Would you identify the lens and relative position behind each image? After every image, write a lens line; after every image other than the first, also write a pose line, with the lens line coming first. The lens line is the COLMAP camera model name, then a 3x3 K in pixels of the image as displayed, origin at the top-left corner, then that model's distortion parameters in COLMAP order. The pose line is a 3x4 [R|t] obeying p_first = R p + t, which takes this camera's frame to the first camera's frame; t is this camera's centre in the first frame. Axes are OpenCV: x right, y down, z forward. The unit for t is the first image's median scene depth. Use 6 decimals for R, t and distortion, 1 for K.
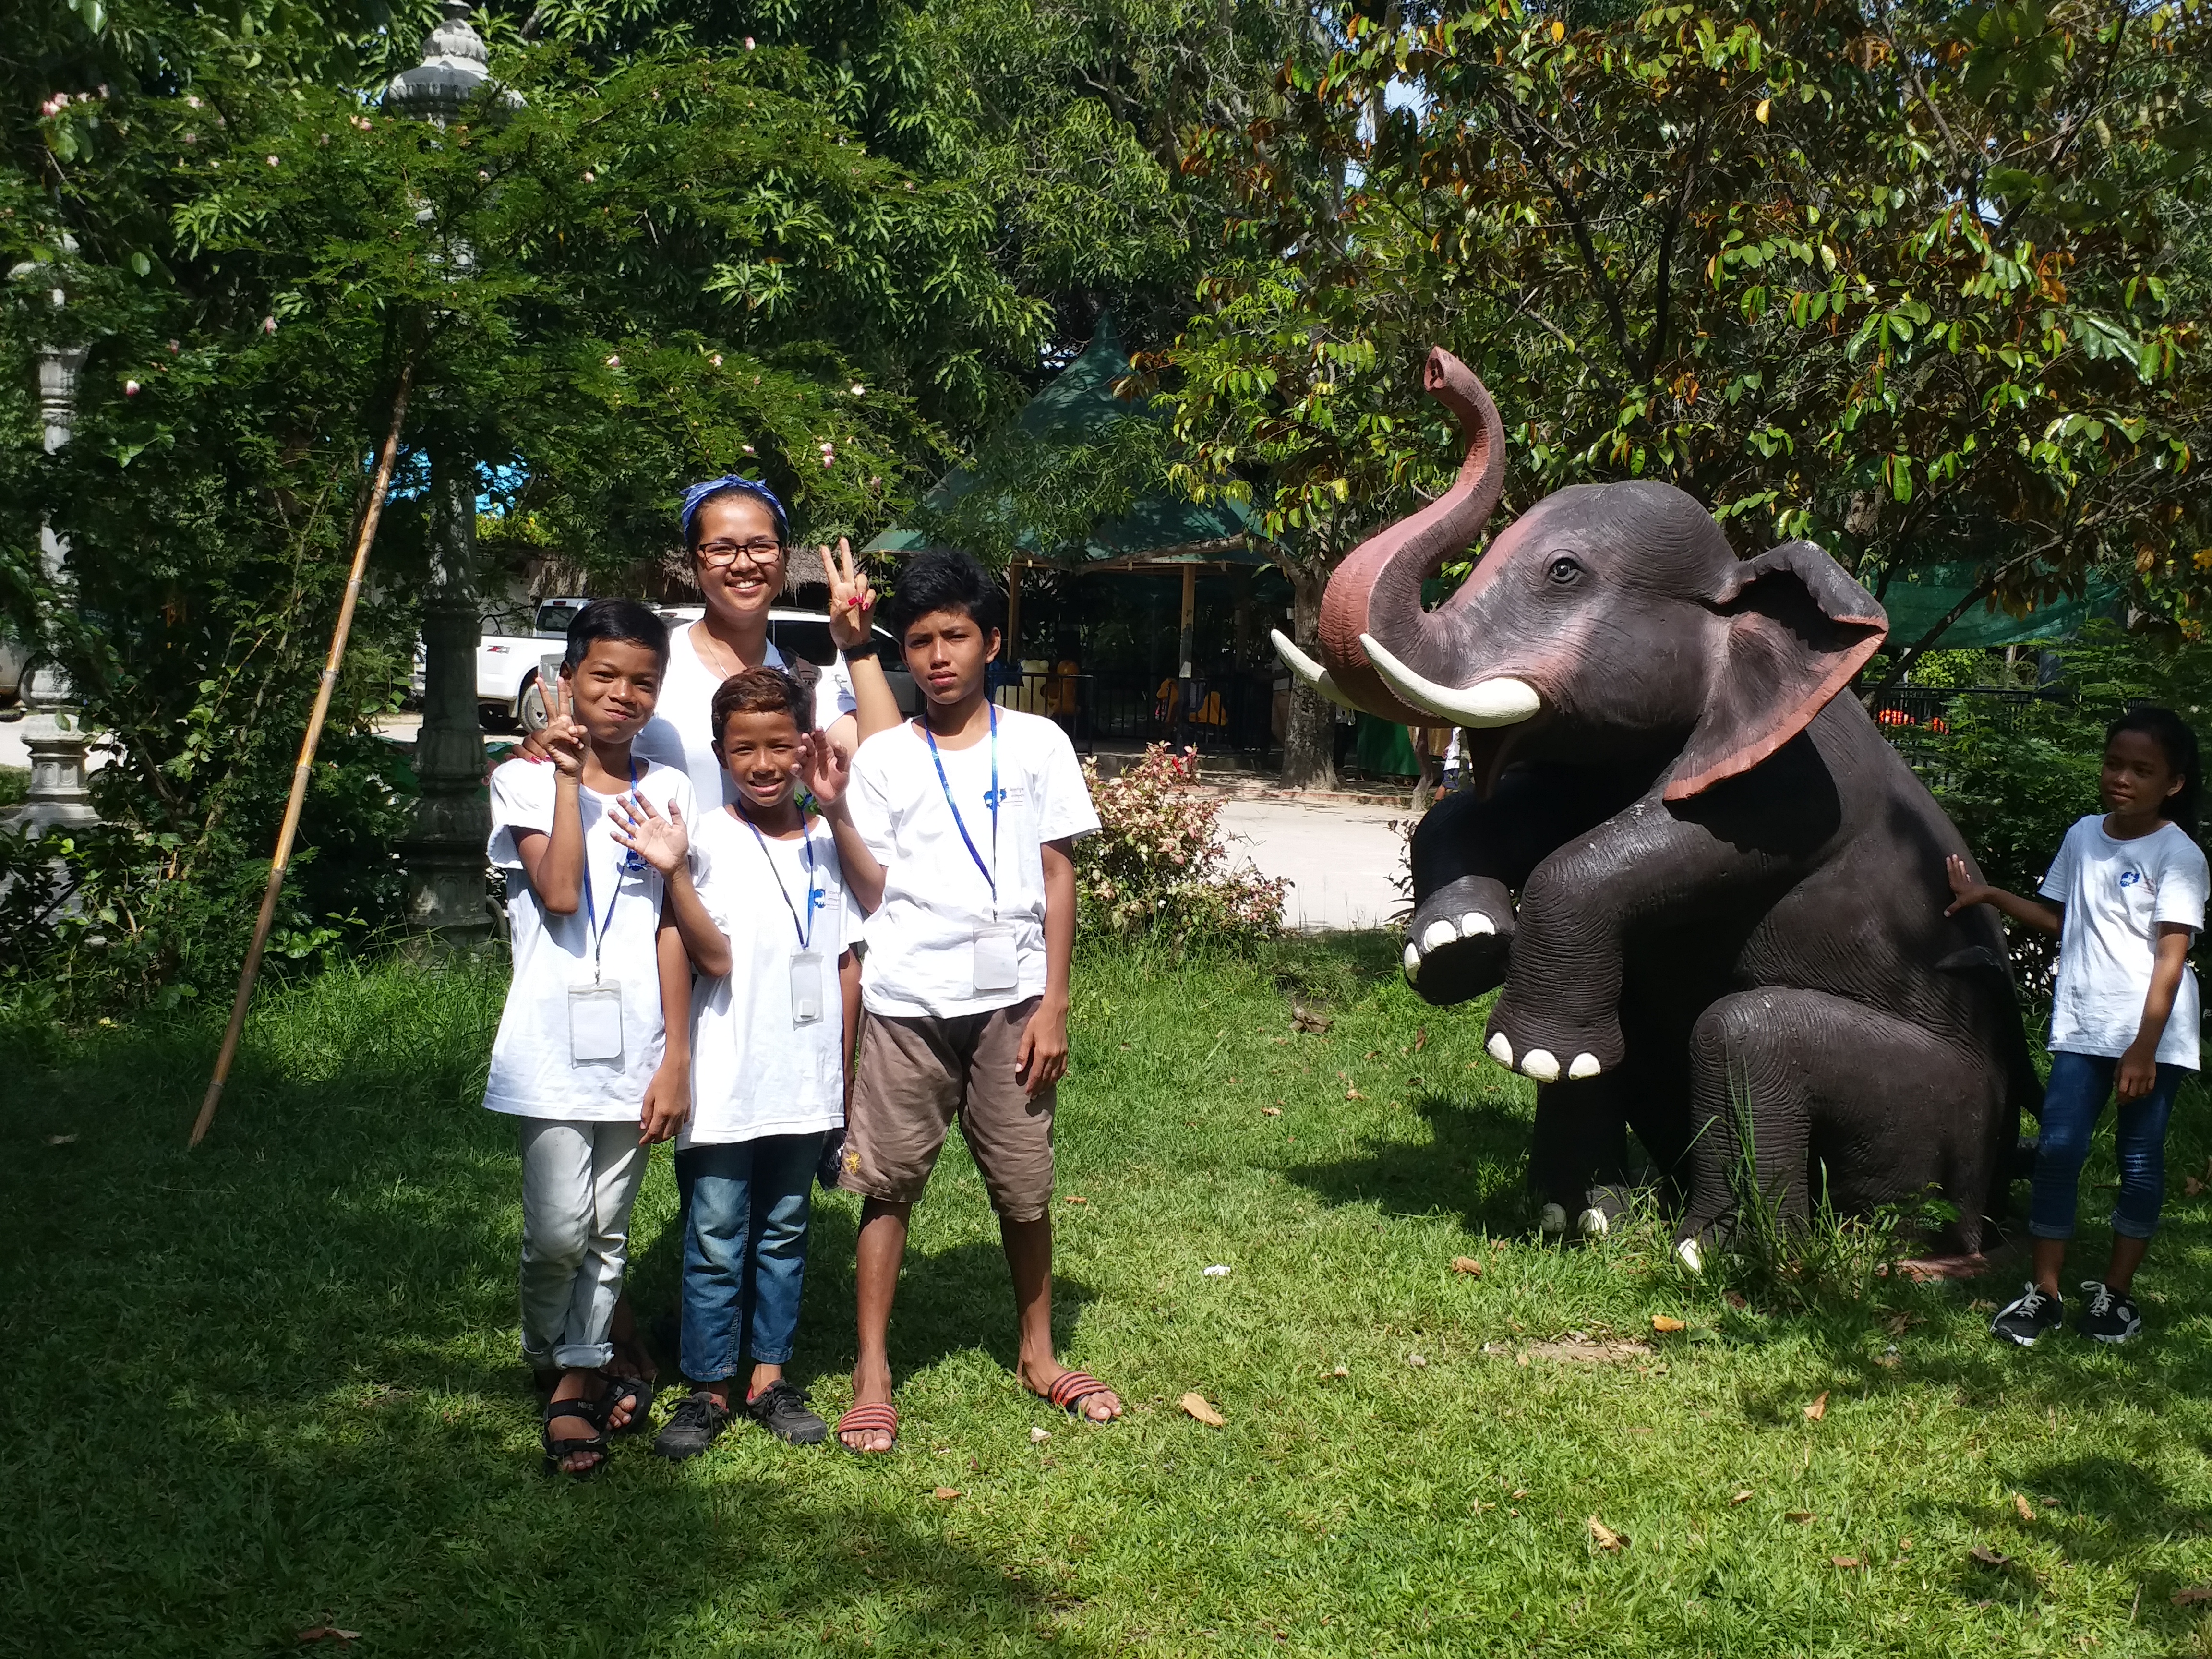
lens RADIAL K [[2434.9, 0, 1128.8], [0, 2434.9, 867.9], [0, 0, 1]] dist [0.073632, 0.000000]
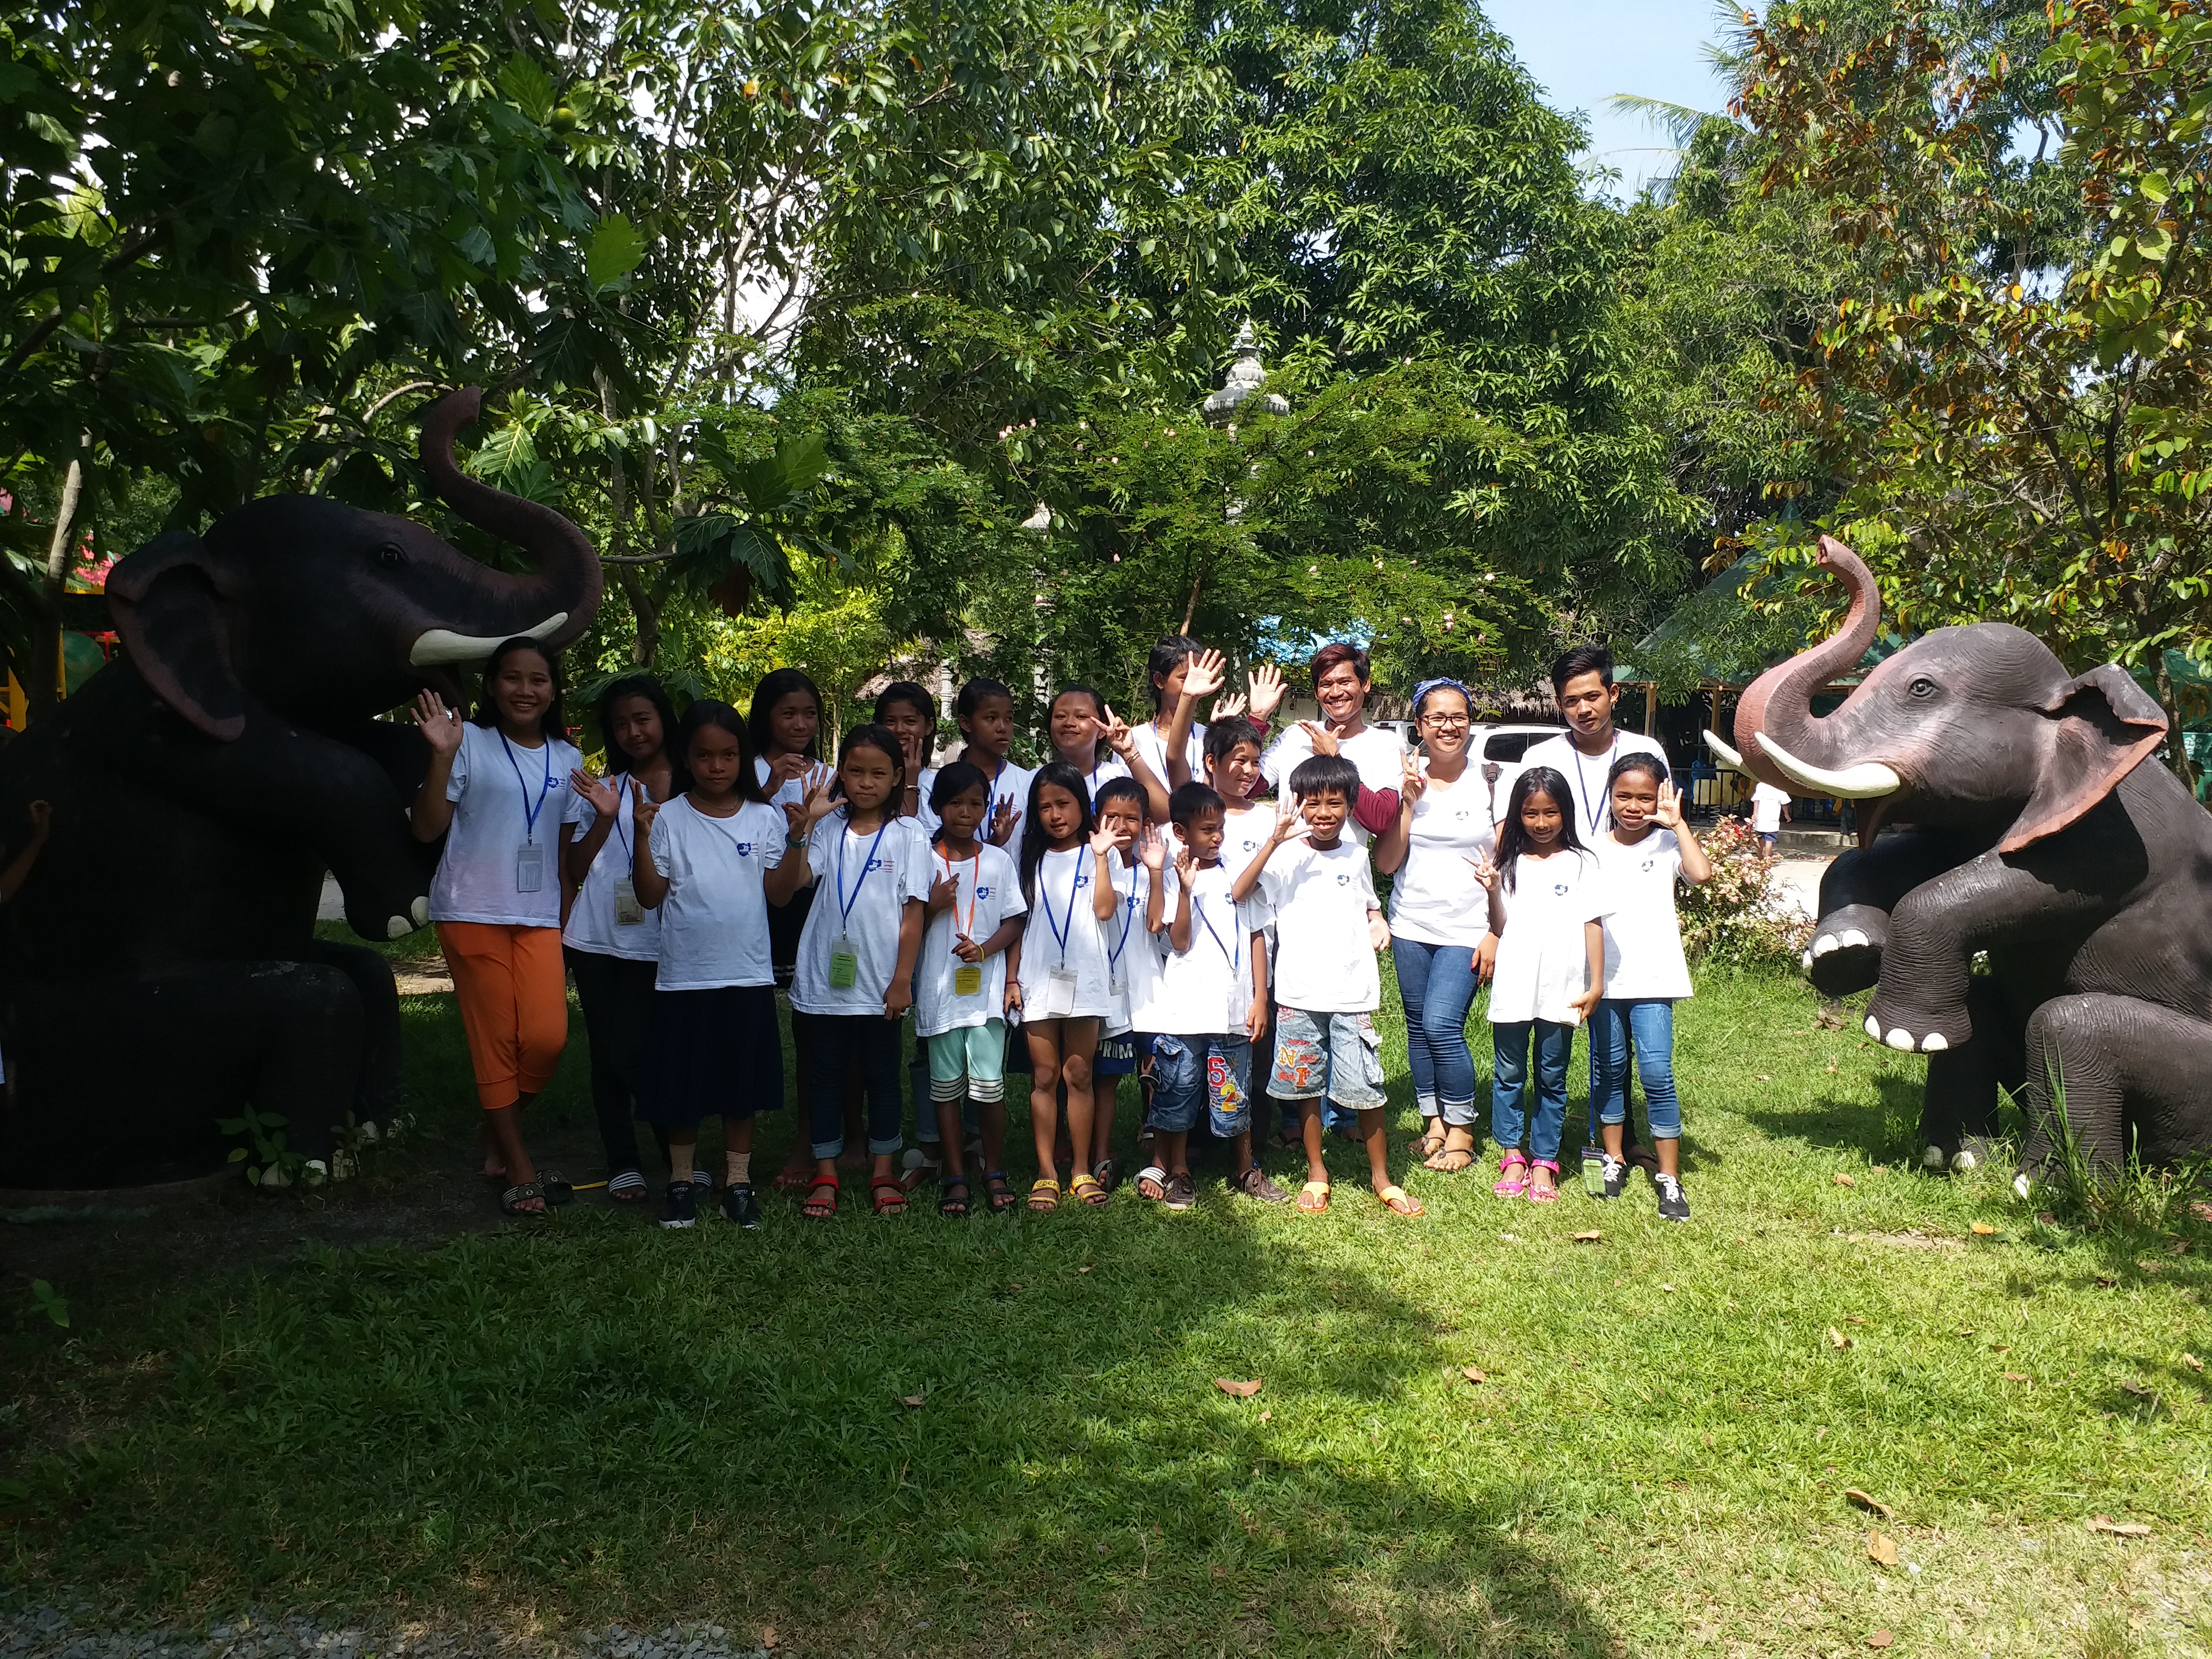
lens RADIAL K [[1780.3, 0, 1103.3], [0, 1780.3, 836.8], [0, 0, 1]] dist [0.051204, -0.092846]
pose [[0.919904, 0.014525, -0.391876, 0.141119], [-0.031827, 0.998782, -0.037691, 0.016671], [0.390851, 0.047144, 0.919246, -0.122511]]
